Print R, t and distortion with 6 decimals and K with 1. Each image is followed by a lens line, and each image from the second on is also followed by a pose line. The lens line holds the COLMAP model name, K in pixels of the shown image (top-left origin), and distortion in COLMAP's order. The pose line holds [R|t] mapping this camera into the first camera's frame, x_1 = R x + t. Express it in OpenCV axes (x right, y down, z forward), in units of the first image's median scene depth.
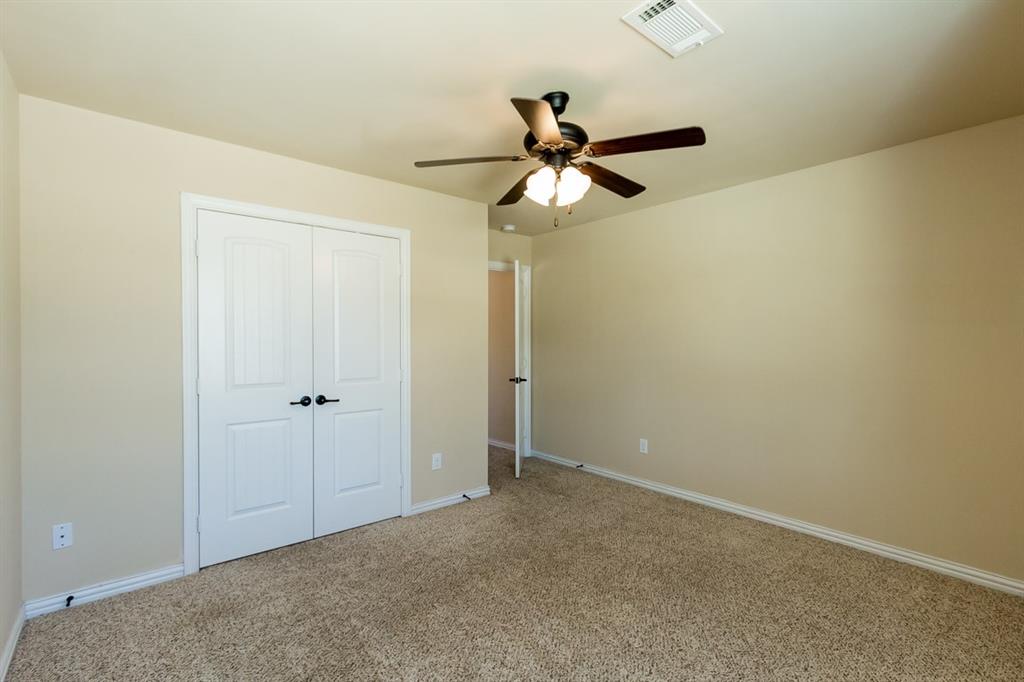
lens RADIAL K [[465.7, 0, 507.6], [0, 465.7, 331.6], [0, 0, 1]] dist [0.011598, -0.001303]
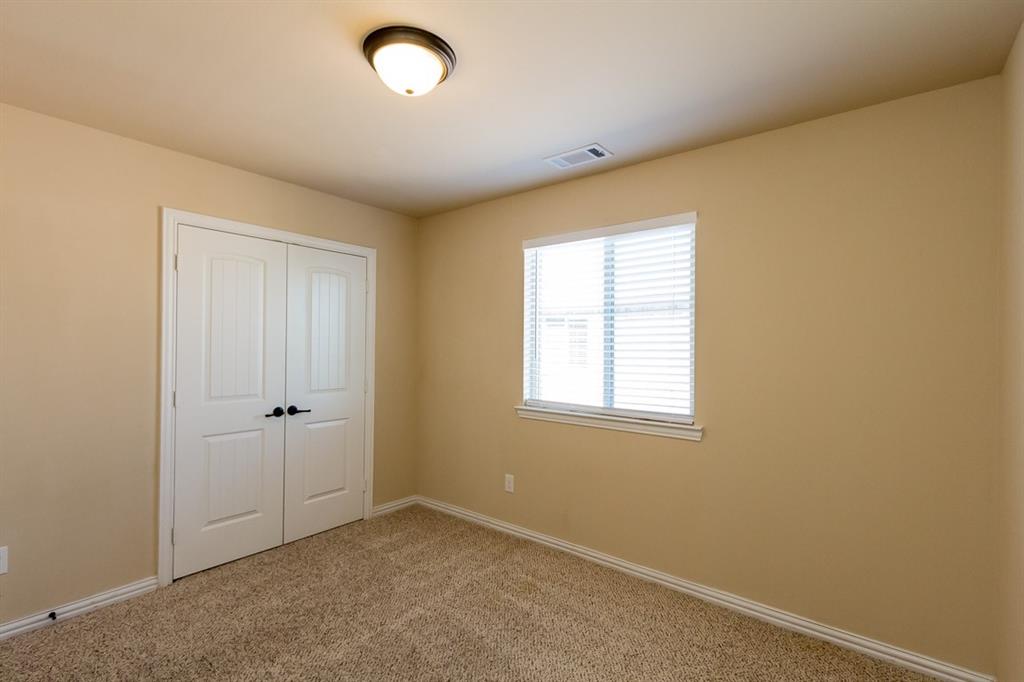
lens RADIAL K [[465.7, 0, 507.4], [0, 465.7, 349.1], [0, 0, 1]] dist [0.011598, -0.001303]
pose [[0.979109, -0.001110, 0.203333, -0.142981], [-0.000970, 0.999948, 0.010131, -0.001702], [-0.203333, -0.010117, 0.979057, -0.116004]]
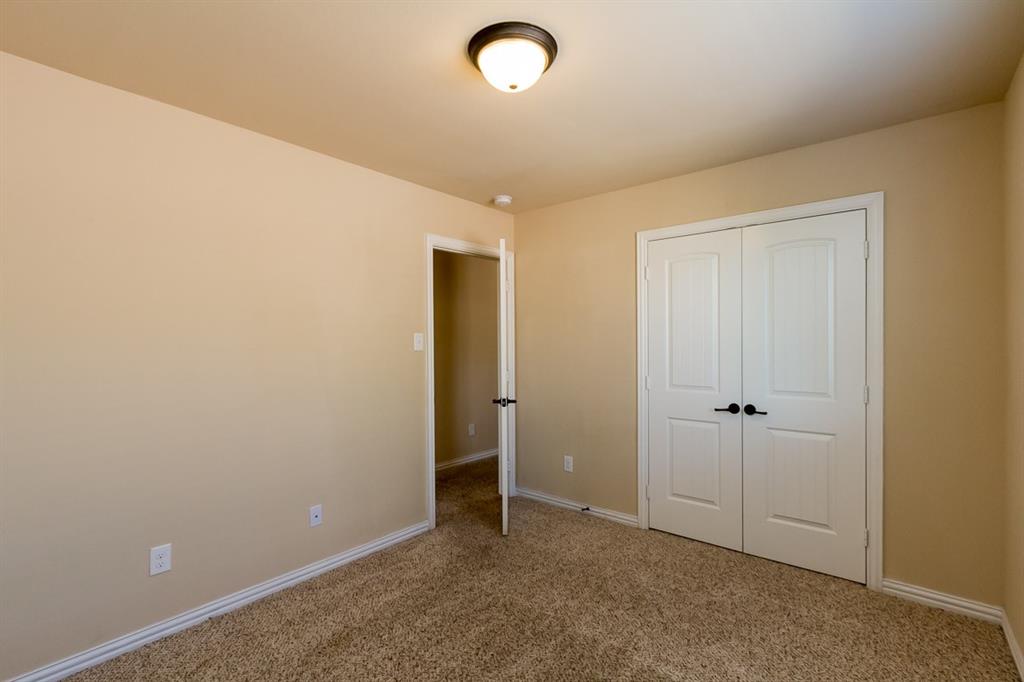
lens RADIAL K [[465.7, 0, 511.1], [0, 465.7, 344.9], [0, 0, 1]] dist [0.011598, -0.001303]
pose [[0.202746, 0.002284, -0.979229, 0.428492], [0.013903, 0.999890, 0.005211, 0.003295], [0.979133, -0.014671, 0.202692, 0.339729]]
